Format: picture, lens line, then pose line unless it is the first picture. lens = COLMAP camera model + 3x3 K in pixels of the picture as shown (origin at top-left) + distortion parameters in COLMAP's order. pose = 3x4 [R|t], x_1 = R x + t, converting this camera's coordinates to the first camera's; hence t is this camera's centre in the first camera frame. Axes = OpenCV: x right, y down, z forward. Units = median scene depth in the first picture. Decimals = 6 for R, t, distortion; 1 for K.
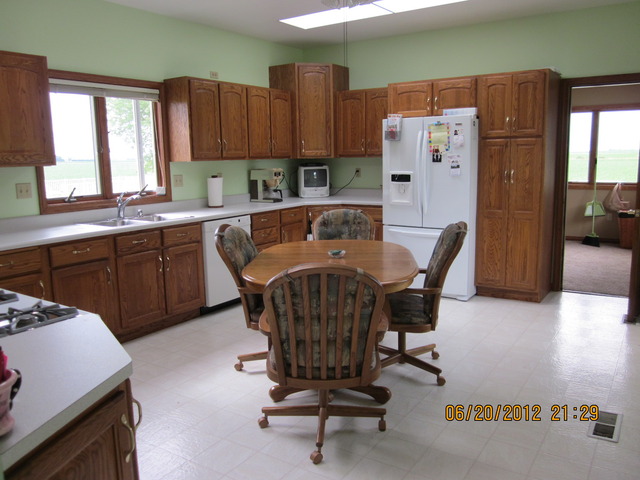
lens RADIAL K [[533.3, 0, 320.0], [0, 533.3, 240.8], [0, 0, 1]] dist [-0.040574, 0.026680]
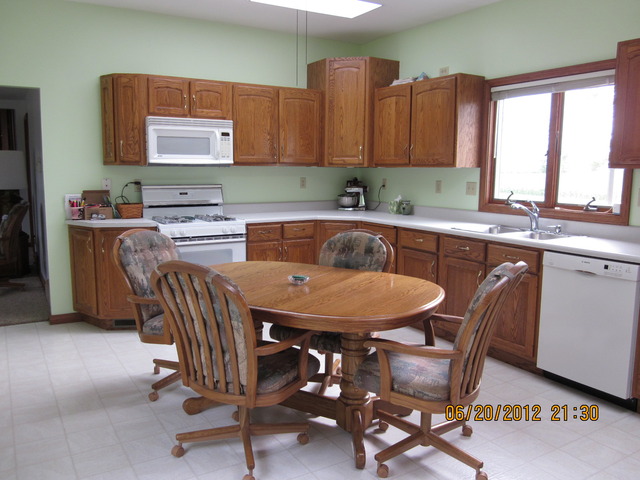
lens RADIAL K [[533.3, 0, 320.0], [0, 533.3, 239.4], [0, 0, 1]] dist [-0.040574, 0.026680]
pose [[-0.425726, 0.135367, -0.894669, 0.603269], [-0.139137, 0.967194, 0.212548, -0.174725], [0.894091, 0.214969, -0.392925, 1.087371]]
